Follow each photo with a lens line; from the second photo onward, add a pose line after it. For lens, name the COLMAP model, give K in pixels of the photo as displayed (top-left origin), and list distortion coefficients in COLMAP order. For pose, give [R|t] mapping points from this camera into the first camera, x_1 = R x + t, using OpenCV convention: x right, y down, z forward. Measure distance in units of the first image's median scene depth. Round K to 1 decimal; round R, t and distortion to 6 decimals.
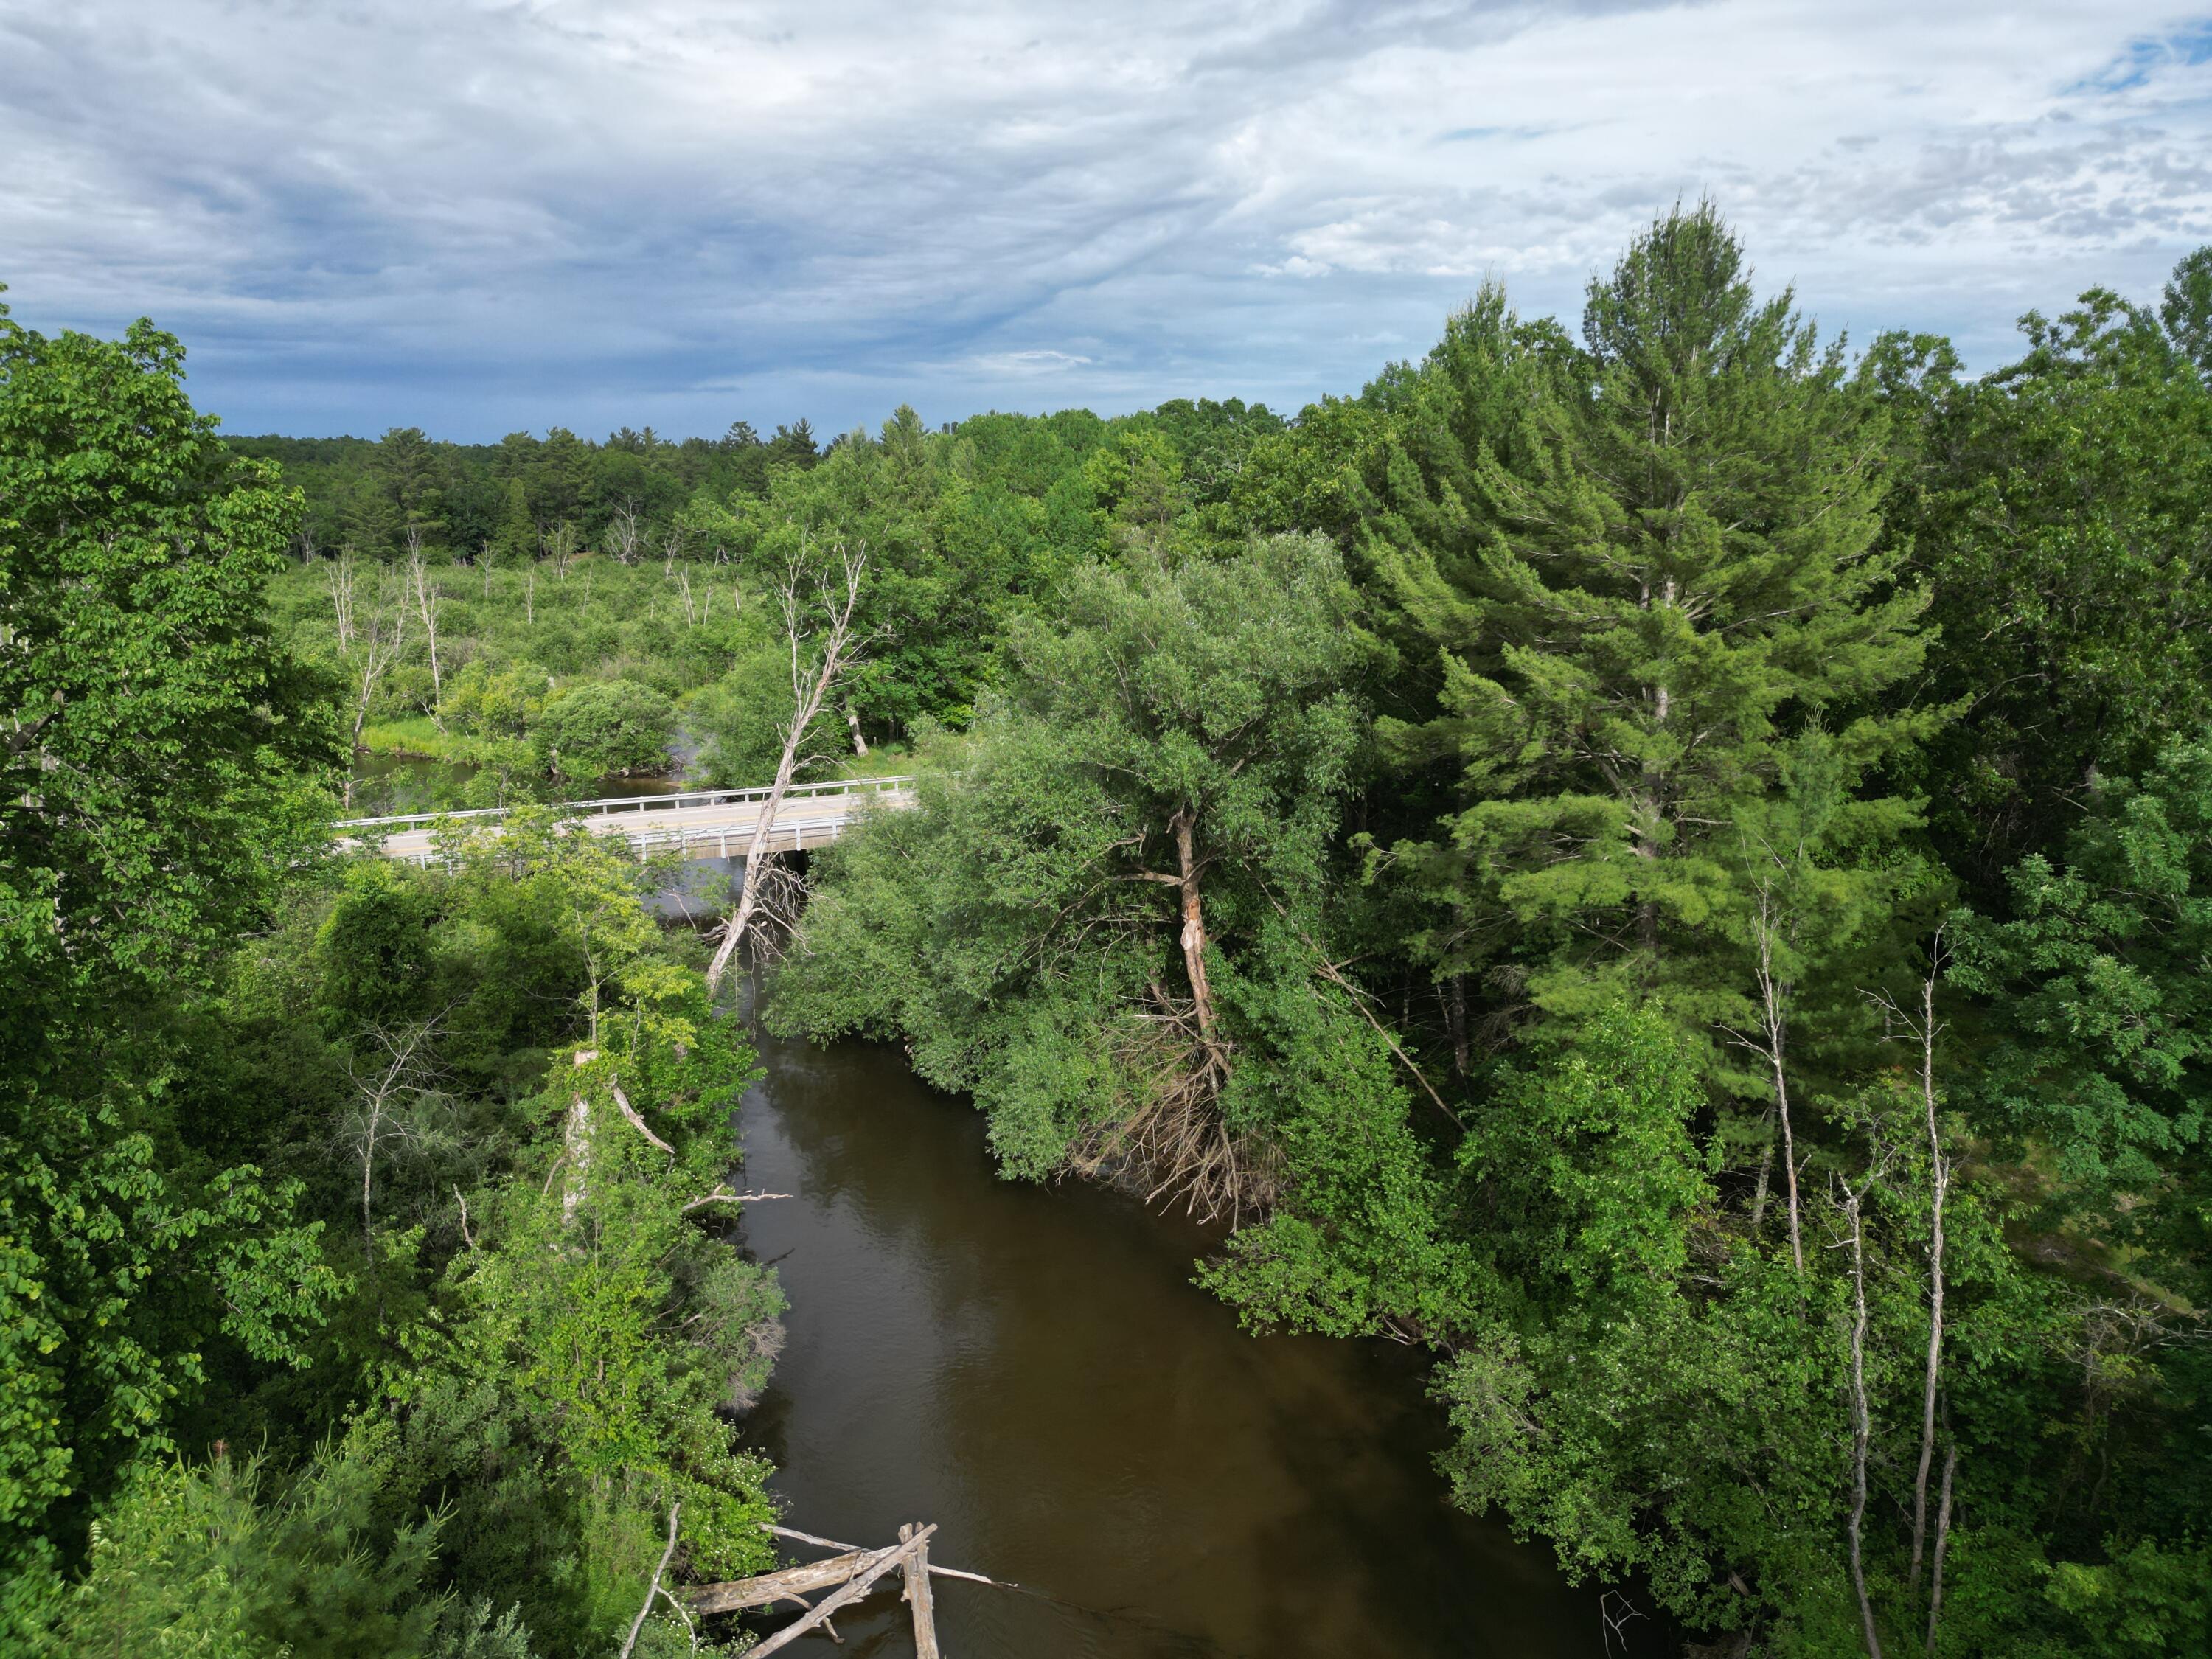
lens RADIAL K [[1563.3, 0, 1114.1], [0, 1563.3, 846.0], [0, 0, 1]] dist [0.049807, -0.047468]
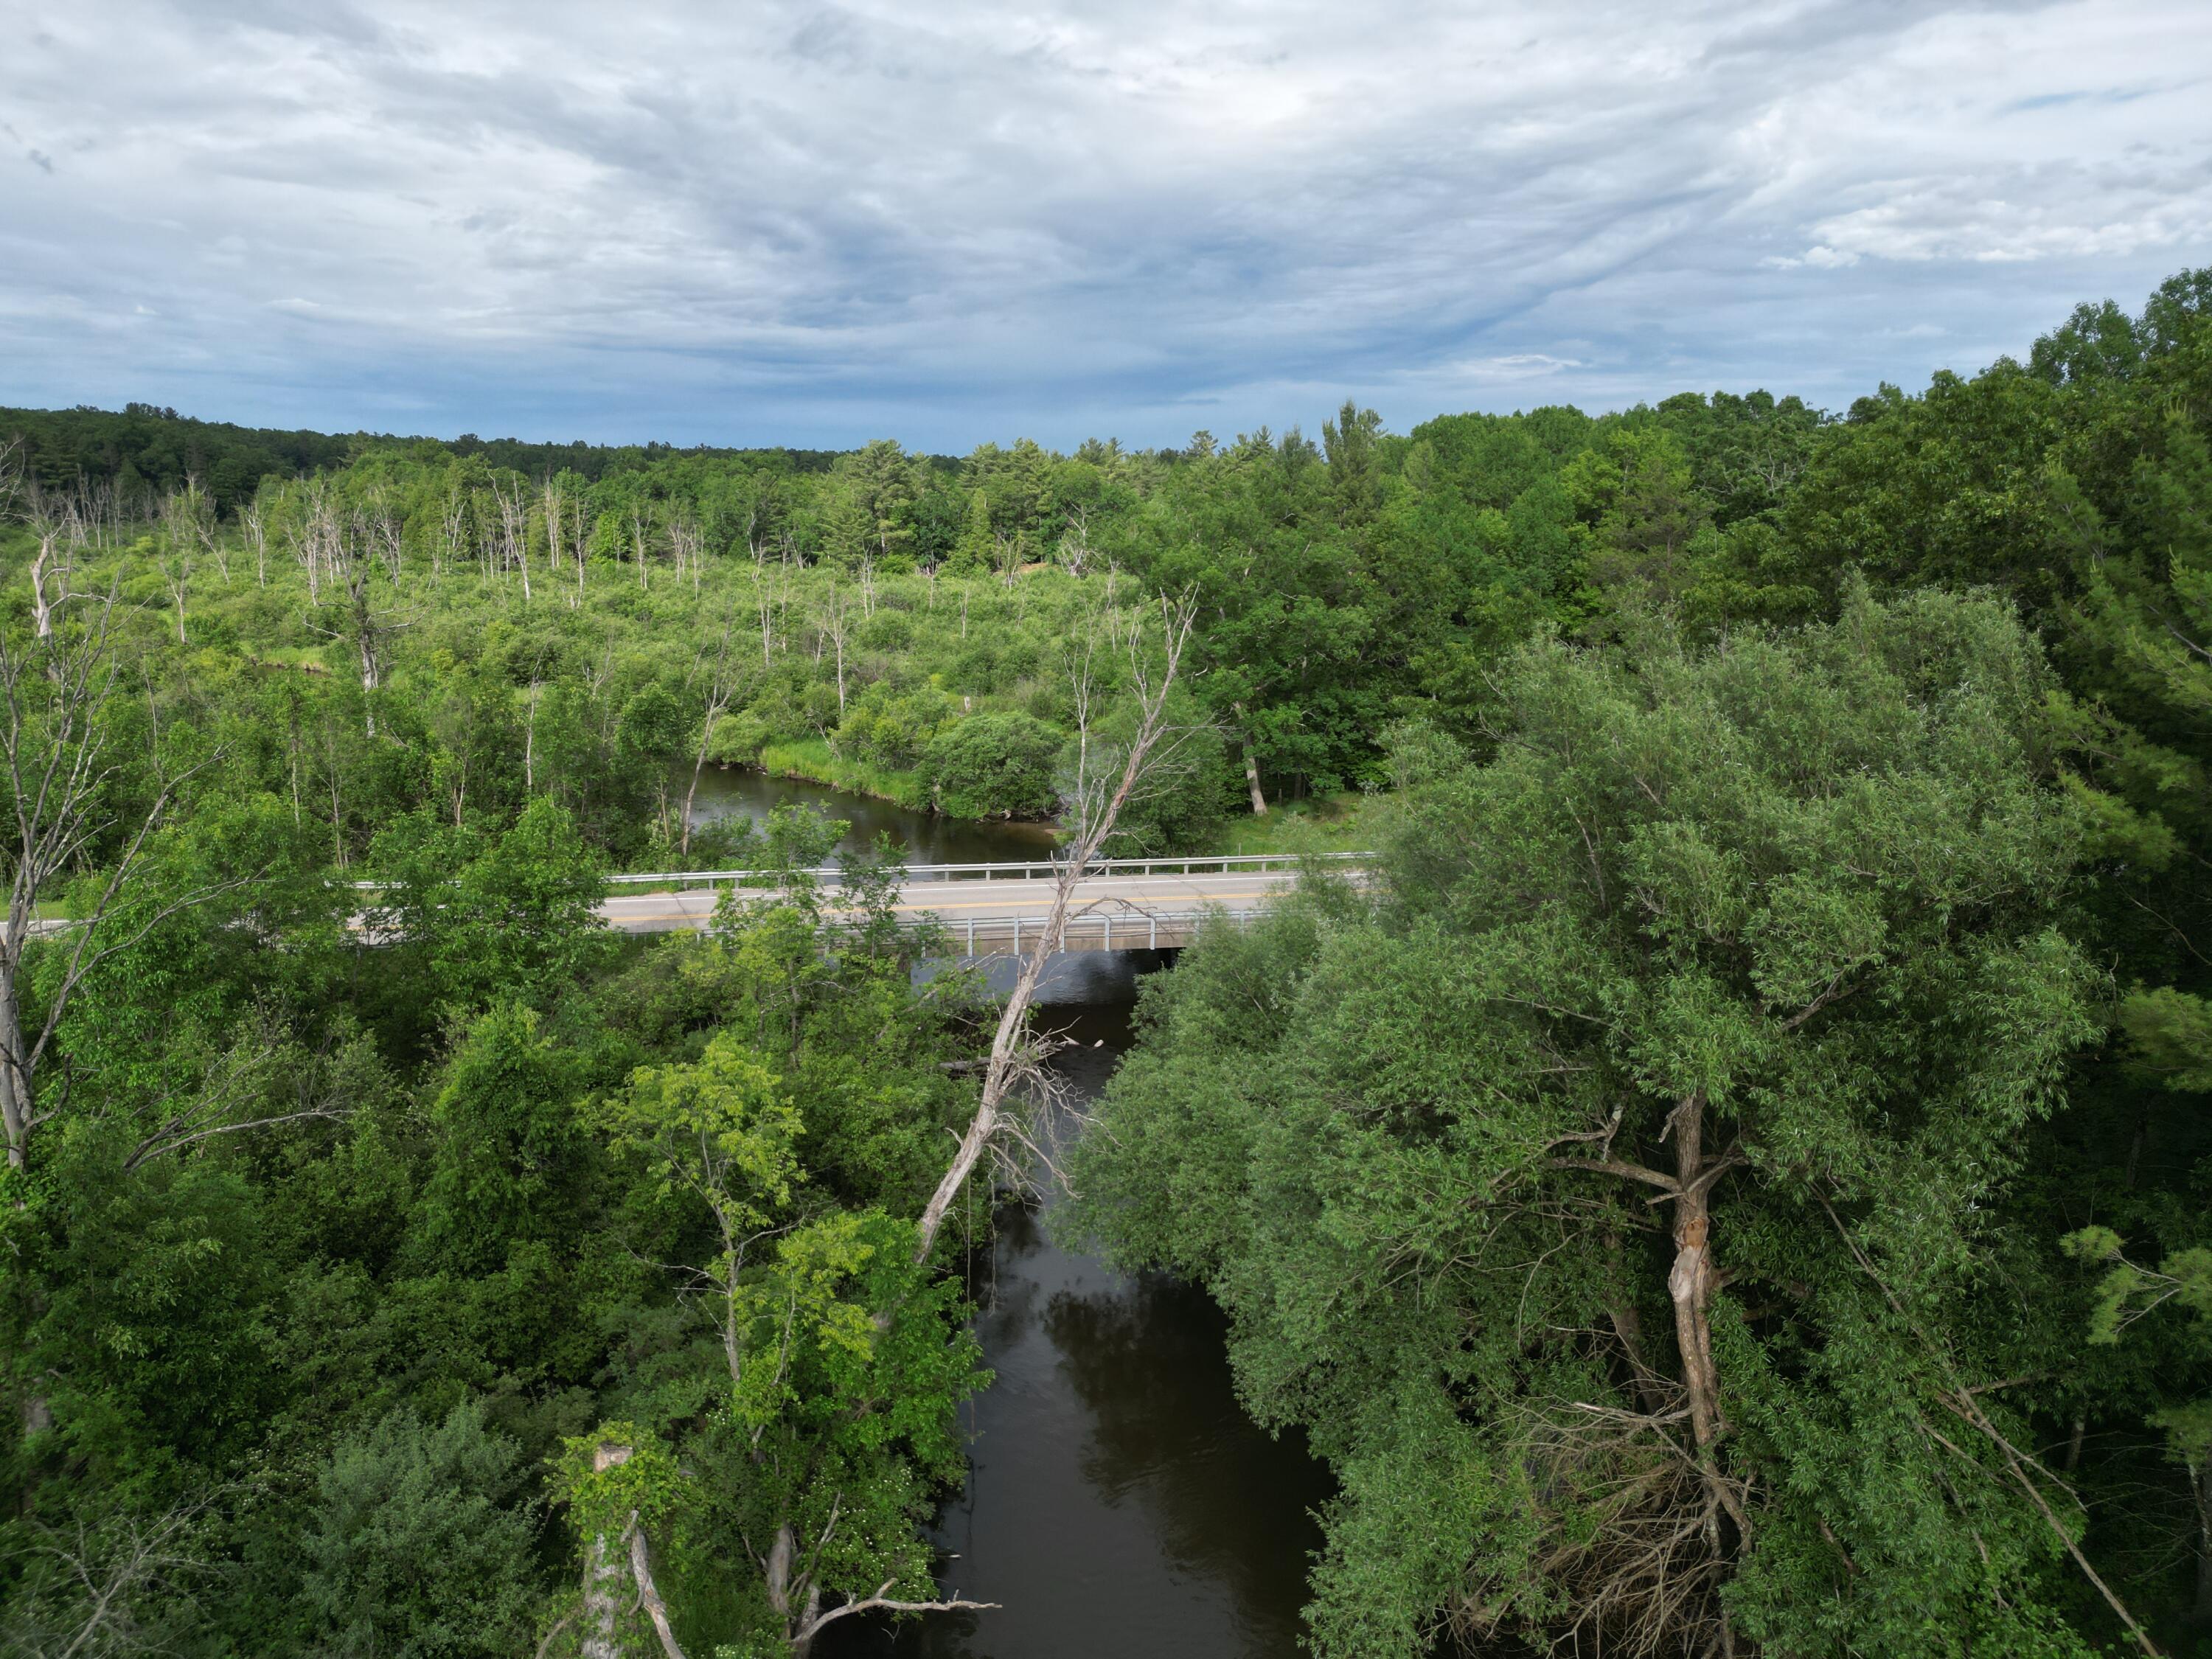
lens RADIAL K [[1563.3, 0, 1112.5], [0, 1563.3, 824.2], [0, 0, 1]] dist [0.049807, -0.047468]
pose [[0.957812, 0.062133, -0.280600, -0.001173], [-0.067235, 0.997700, -0.008585, -0.090011], [0.279421, 0.027089, 0.959786, 0.375945]]
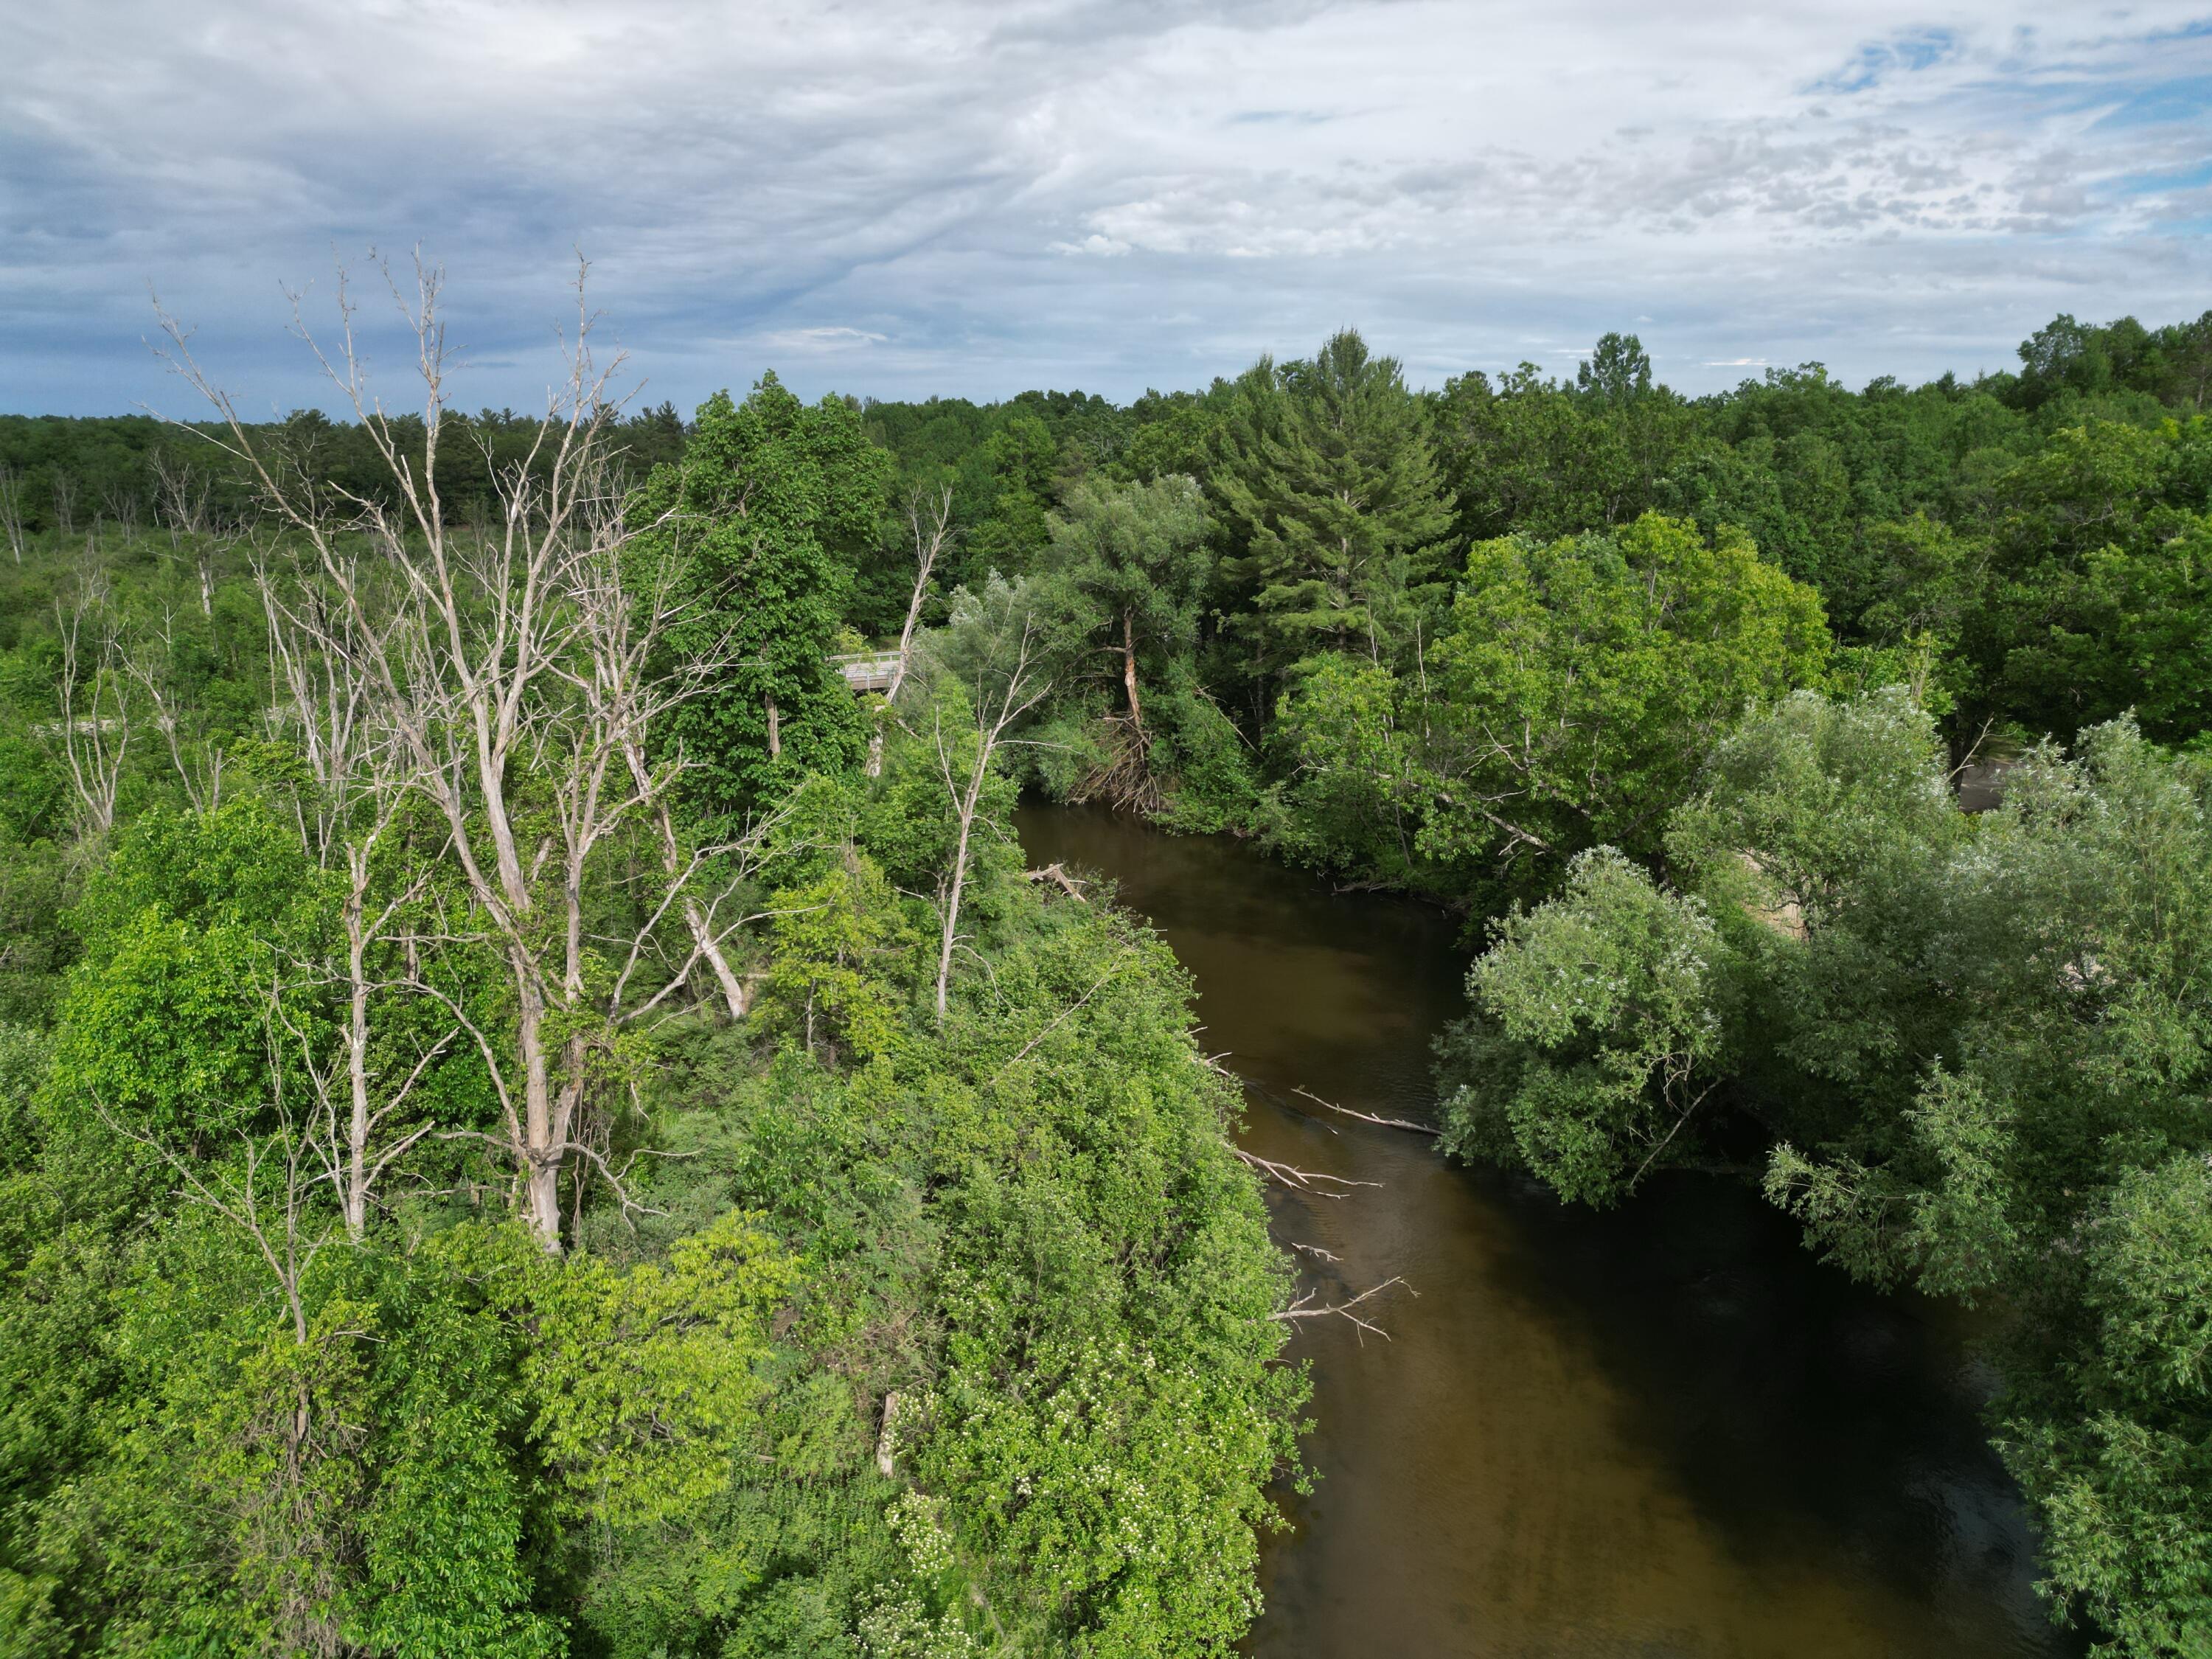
lens RADIAL K [[1563.3, 0, 1112.4], [0, 1563.3, 911.4], [0, 0, 1]] dist [0.049807, -0.047468]
pose [[0.992853, -0.034491, 0.114252, -0.212862], [0.028873, 0.998308, 0.050467, 0.253274], [-0.115800, -0.046808, 0.992169, -1.003887]]
